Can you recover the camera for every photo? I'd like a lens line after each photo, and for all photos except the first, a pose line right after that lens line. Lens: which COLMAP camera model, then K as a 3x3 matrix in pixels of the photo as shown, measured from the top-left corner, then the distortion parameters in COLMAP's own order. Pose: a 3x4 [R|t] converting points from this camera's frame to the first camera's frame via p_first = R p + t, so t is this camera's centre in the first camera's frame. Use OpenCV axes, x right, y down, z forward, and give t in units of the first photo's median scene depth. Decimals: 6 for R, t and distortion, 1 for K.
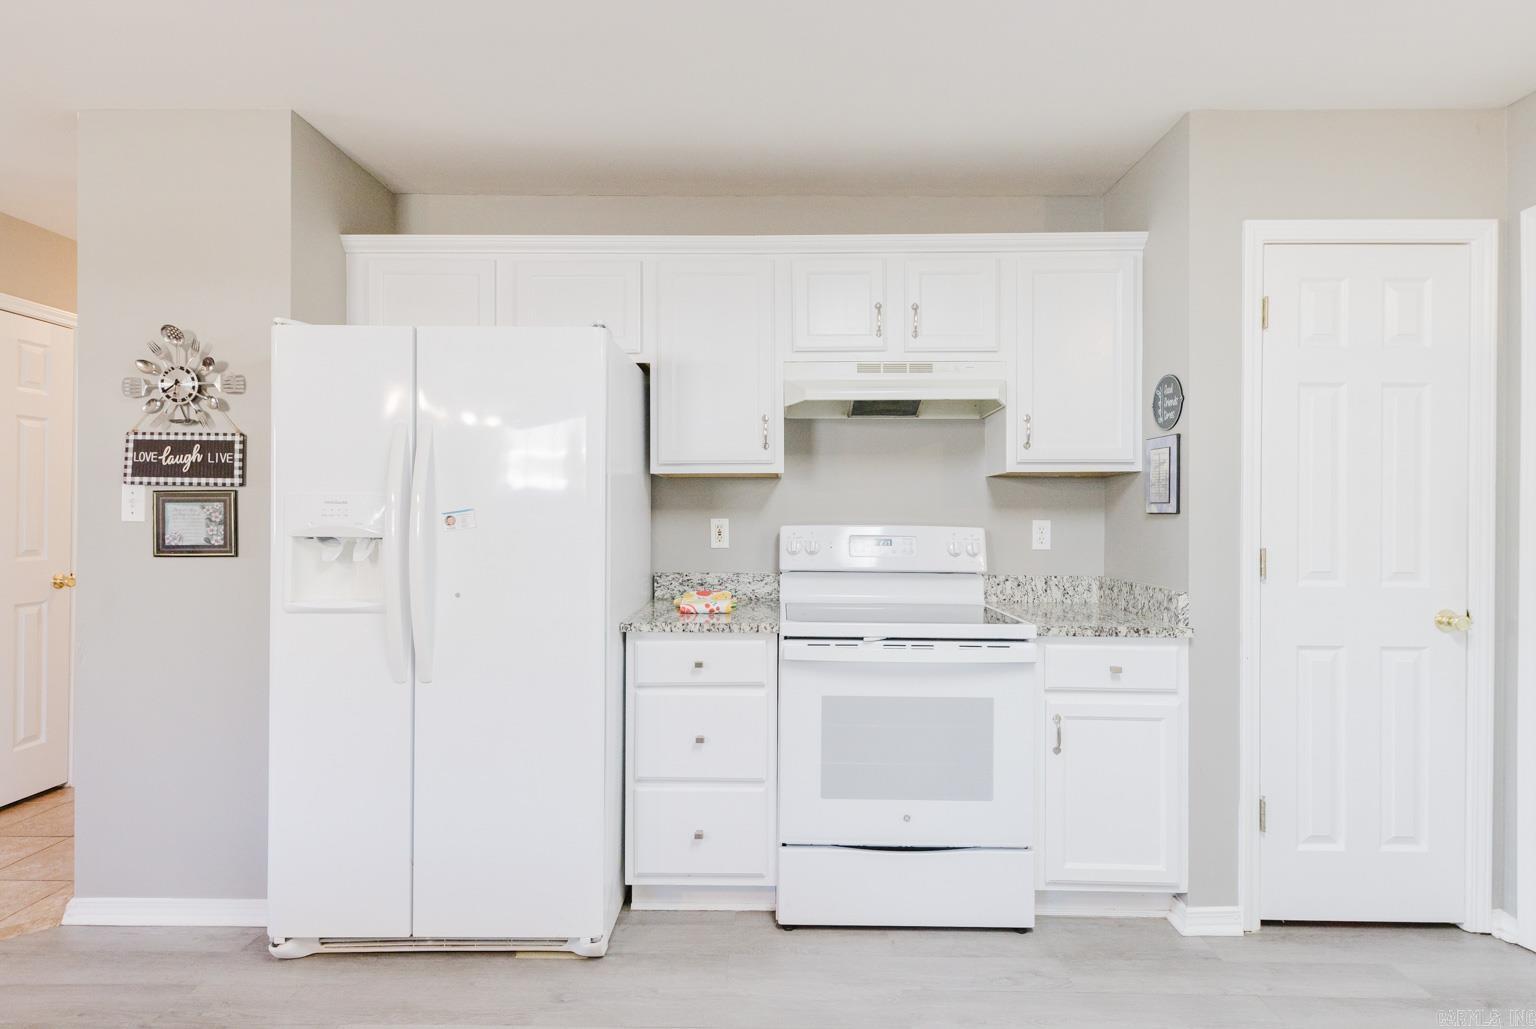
lens RADIAL K [[996.5, 0, 1012.2], [0, 996.5, 468.2], [0, 0, 1]] dist [0.022612, -0.011826]
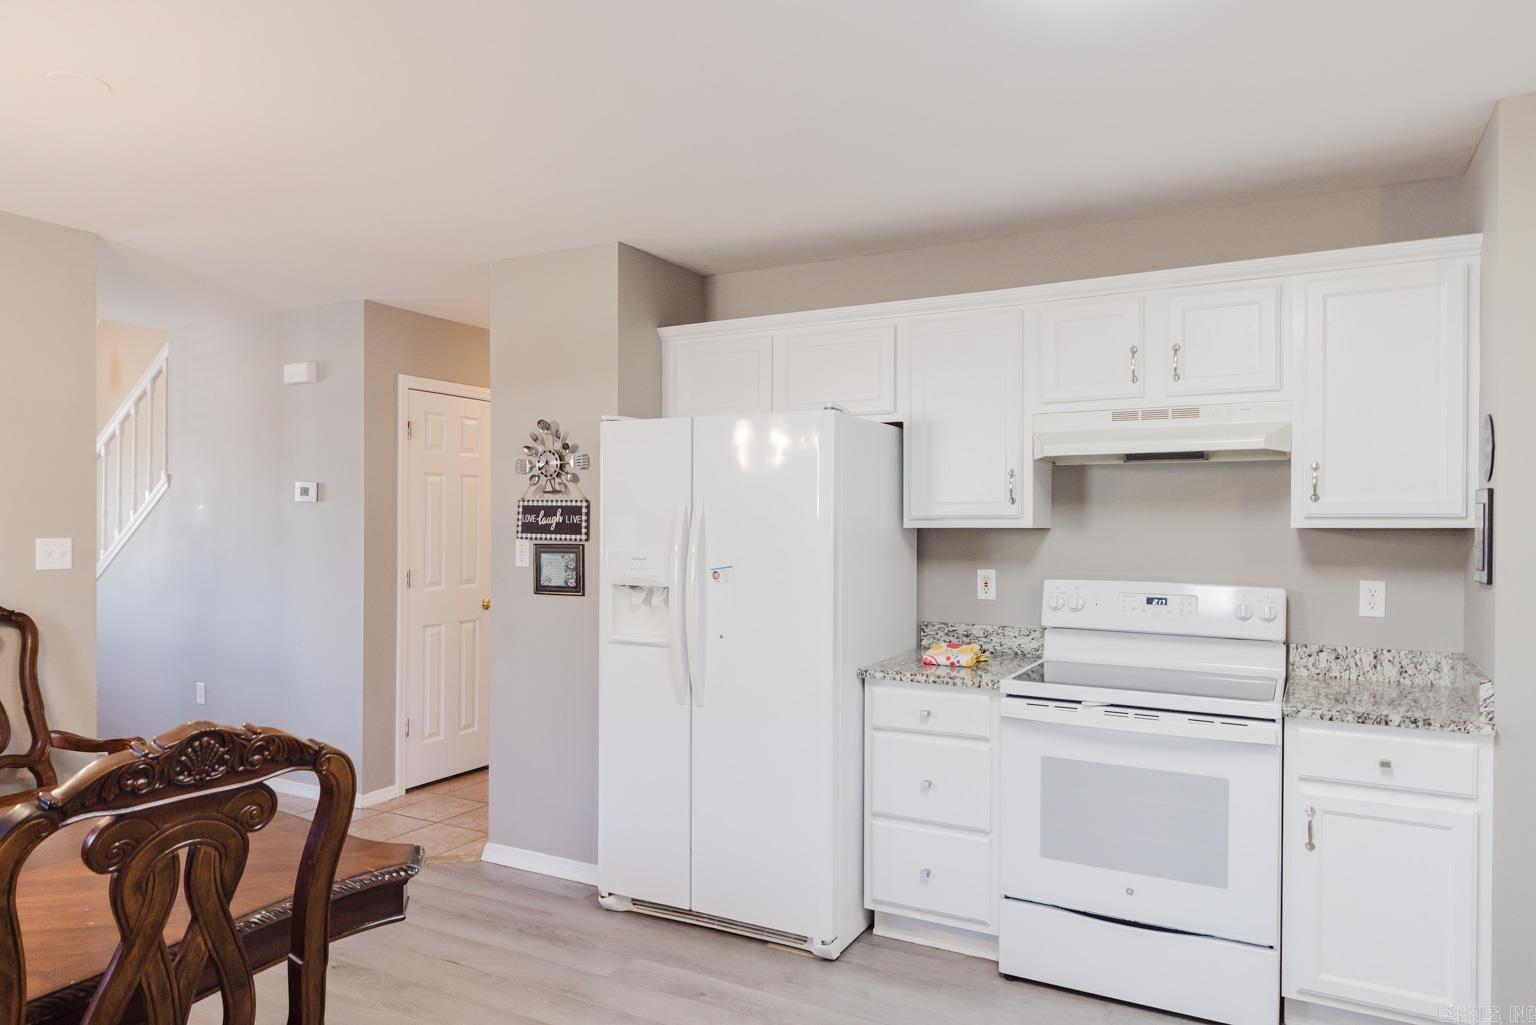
lens RADIAL K [[1058.6, 0, 768.0], [0, 1058.6, 512.5], [0, 0, 1]] dist [0.001973, -0.002859]
pose [[0.878806, 0.000100, -0.477180, 0.074921], [-0.001352, 0.999996, -0.002279, -0.014456], [0.477178, 0.002648, 0.878803, -0.070518]]
